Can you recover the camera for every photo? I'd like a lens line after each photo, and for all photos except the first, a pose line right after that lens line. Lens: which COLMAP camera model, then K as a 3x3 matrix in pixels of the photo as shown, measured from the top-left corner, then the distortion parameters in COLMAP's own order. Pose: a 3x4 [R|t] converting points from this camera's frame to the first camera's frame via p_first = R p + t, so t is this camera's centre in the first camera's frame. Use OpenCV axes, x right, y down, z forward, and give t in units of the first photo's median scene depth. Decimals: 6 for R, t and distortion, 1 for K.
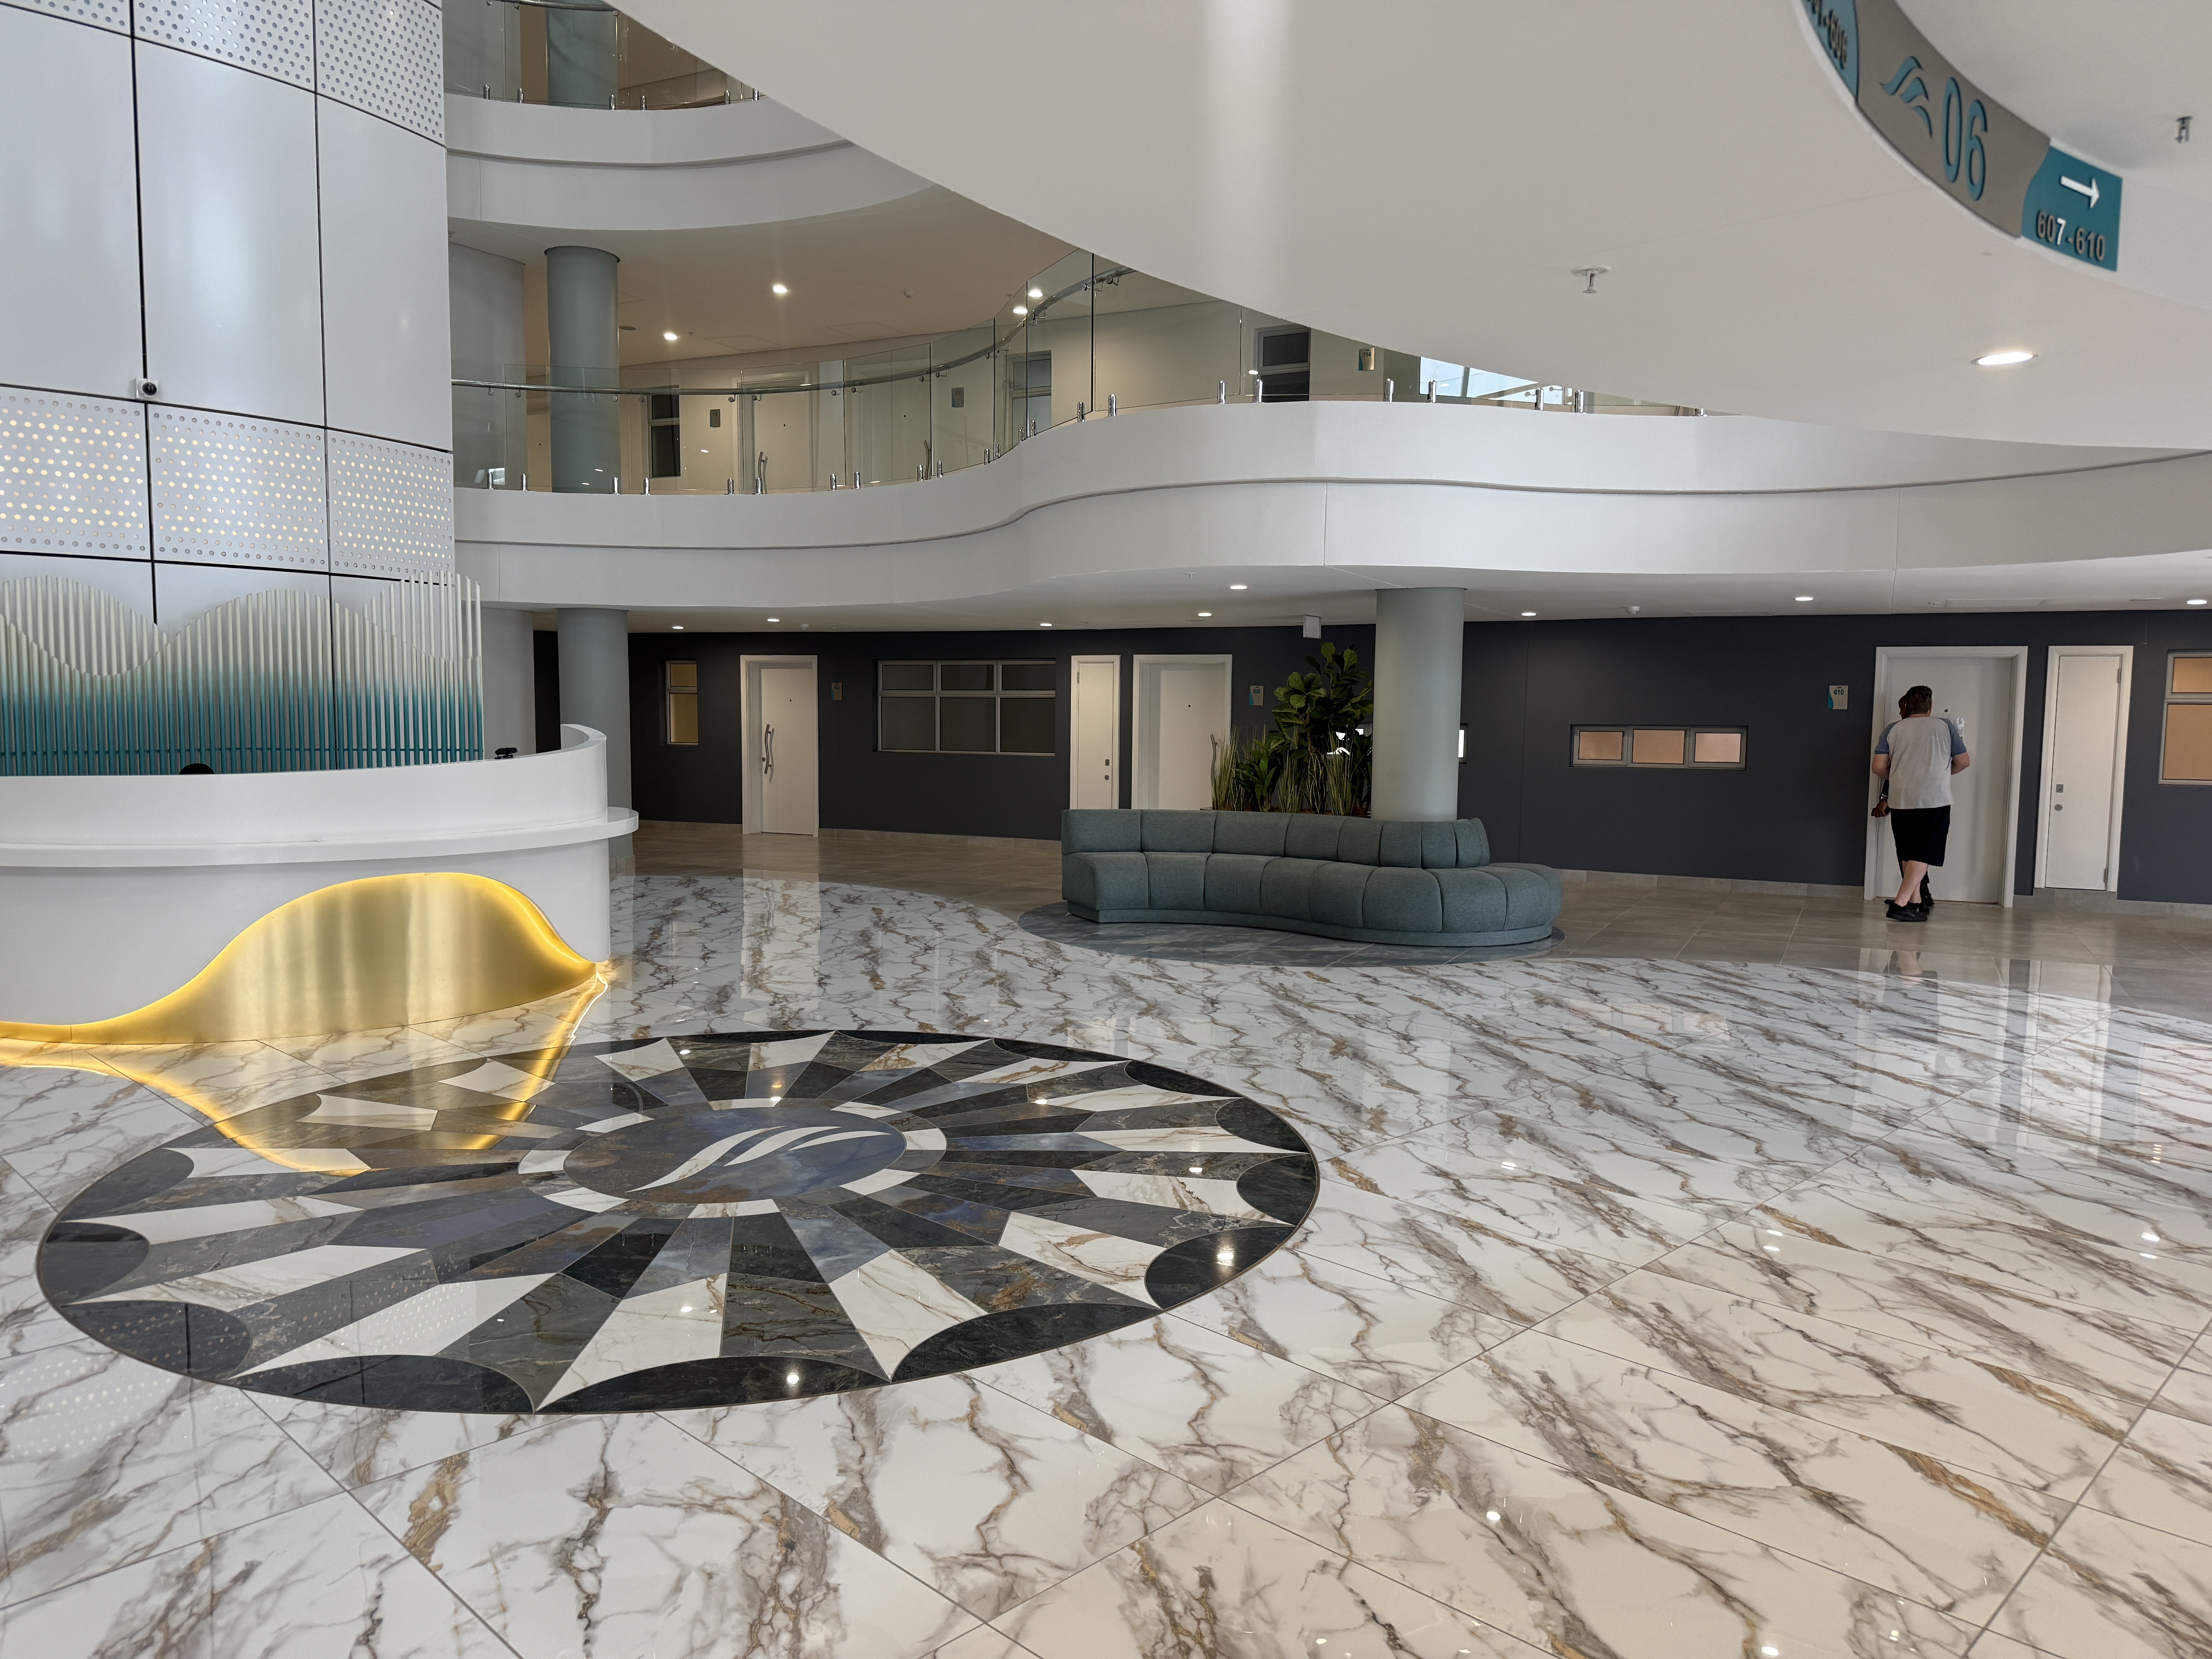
lens RADIAL K [[1592.1, 0, 1152.4], [0, 1592.1, 823.8], [0, 0, 1]] dist [0.030888, -0.056199]
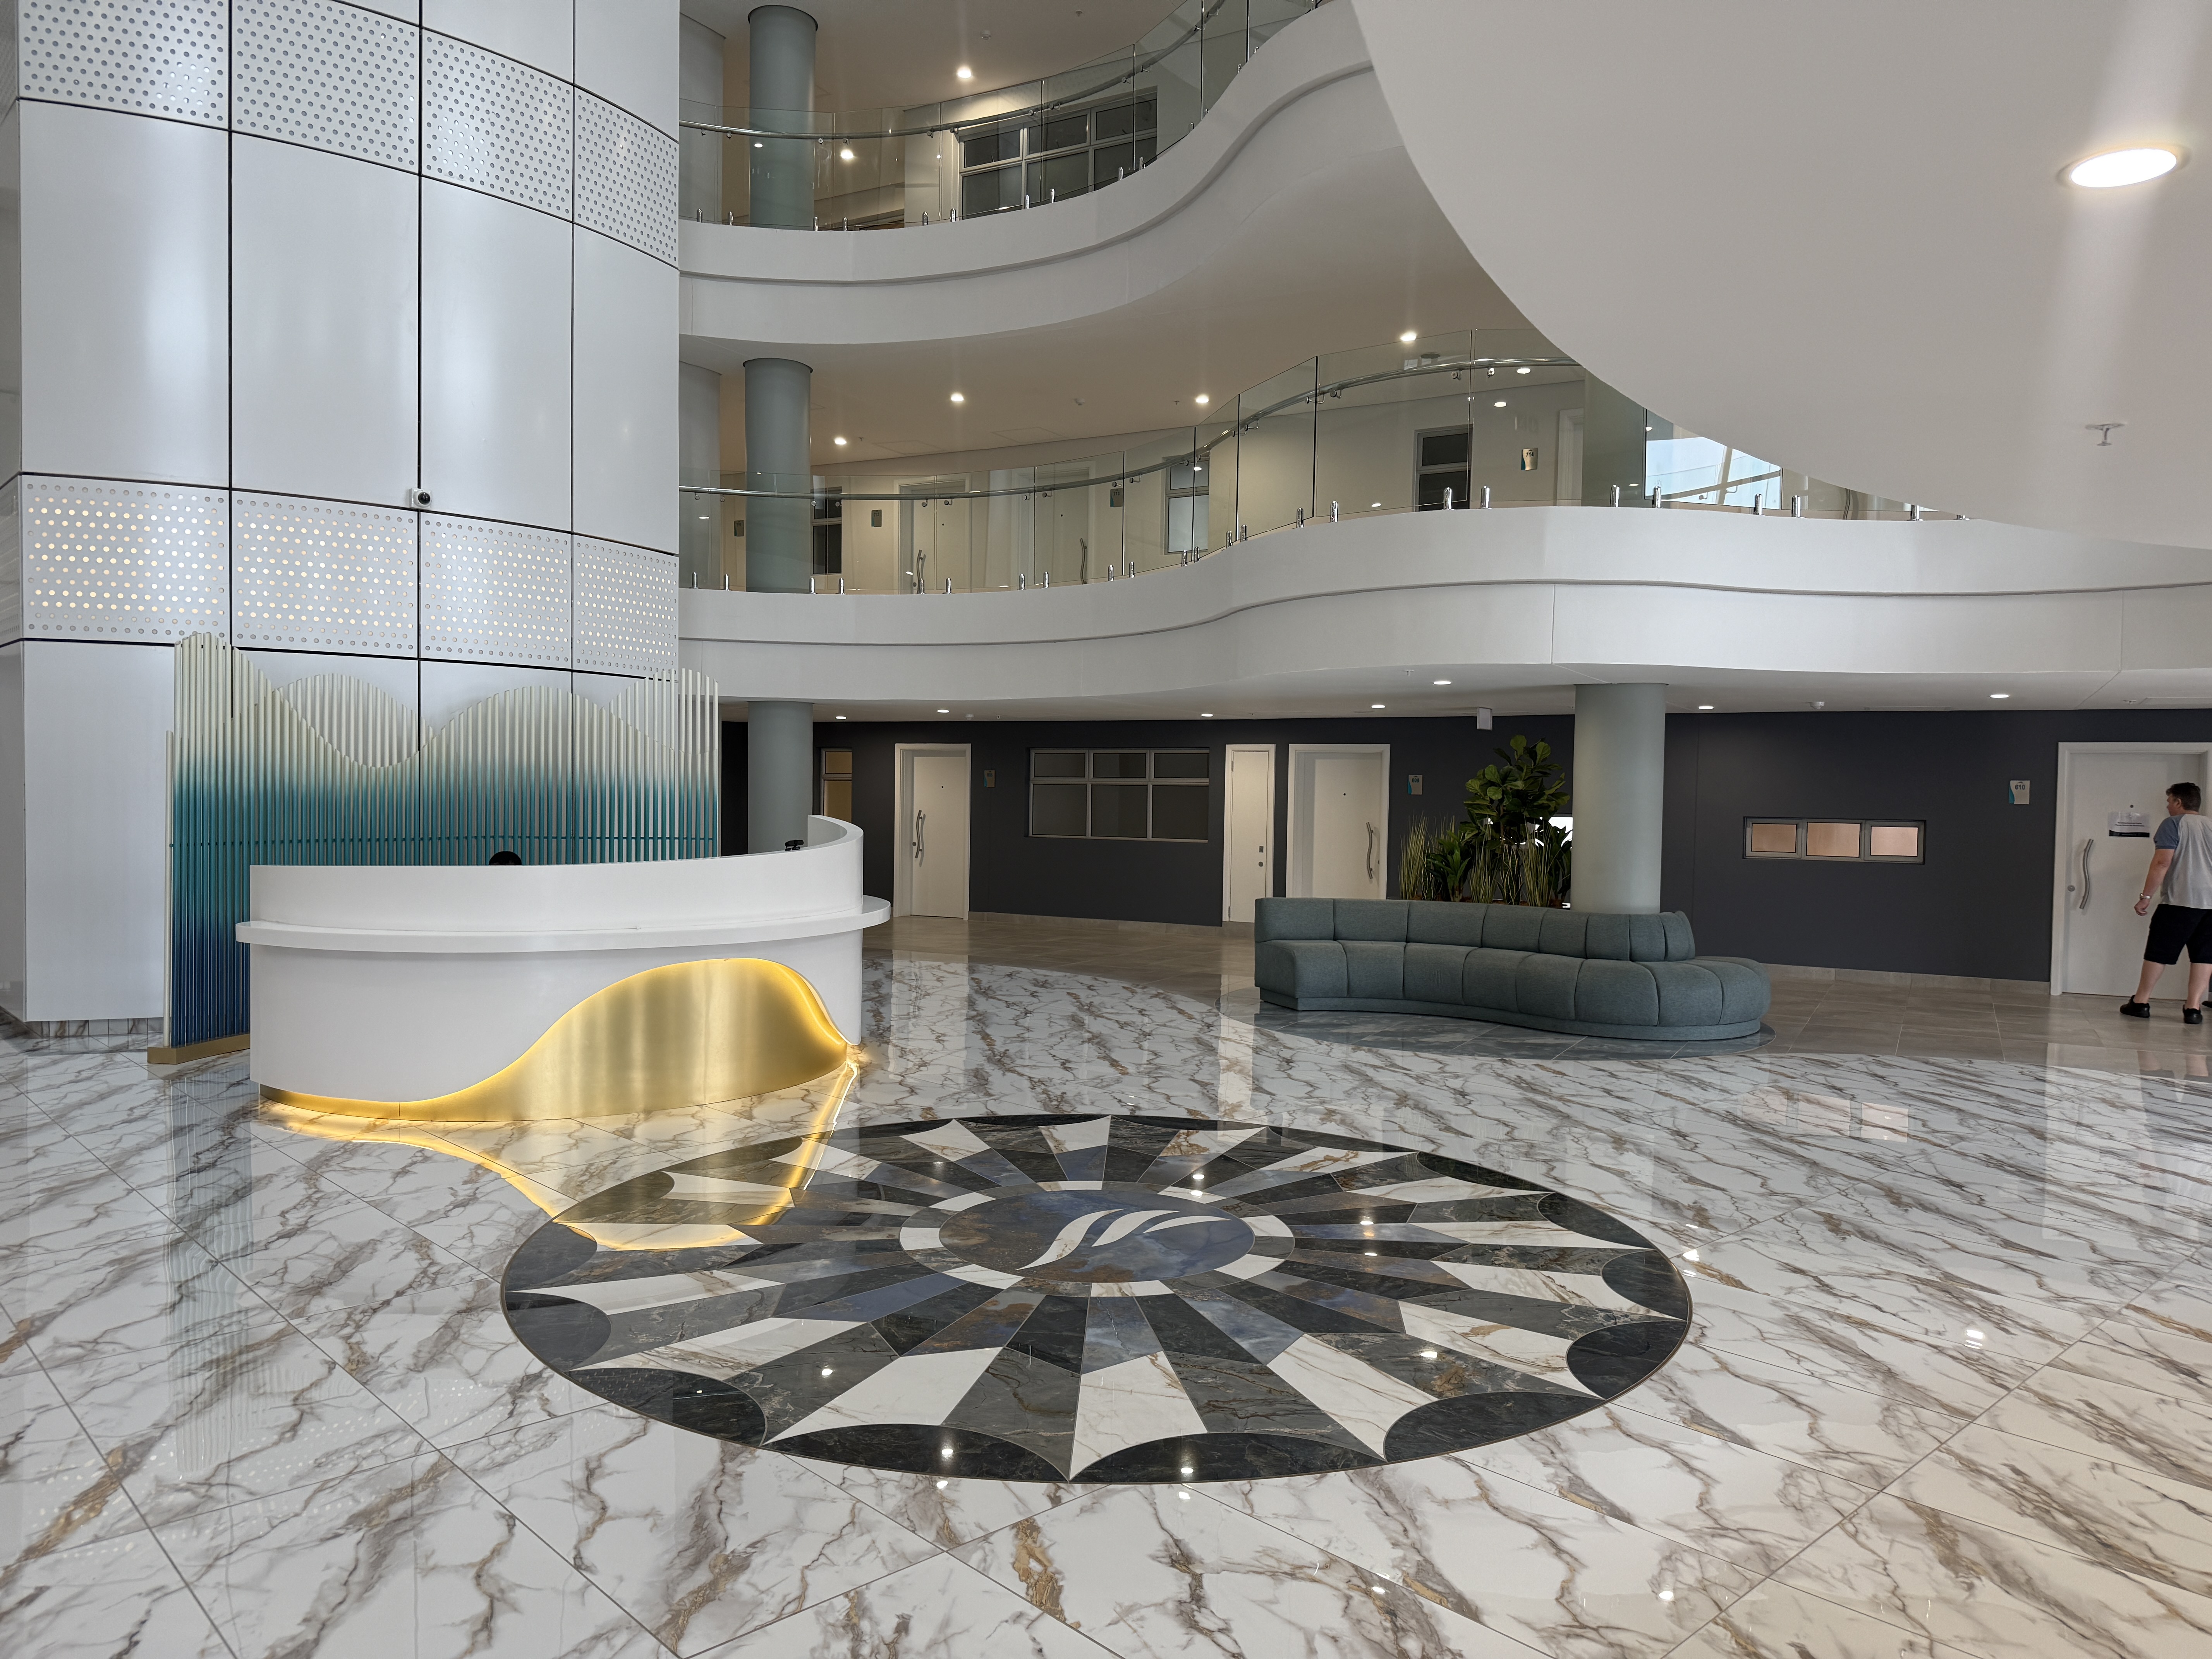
lens RADIAL K [[1592.1, 0, 1112.4], [0, 1592.1, 823.4], [0, 0, 1]] dist [0.030888, -0.056199]
pose [[0.998863, 0.005603, -0.047343, -0.126243], [-0.007938, 0.998754, -0.049271, -0.007438], [0.047008, 0.049591, 0.997663, -0.034546]]
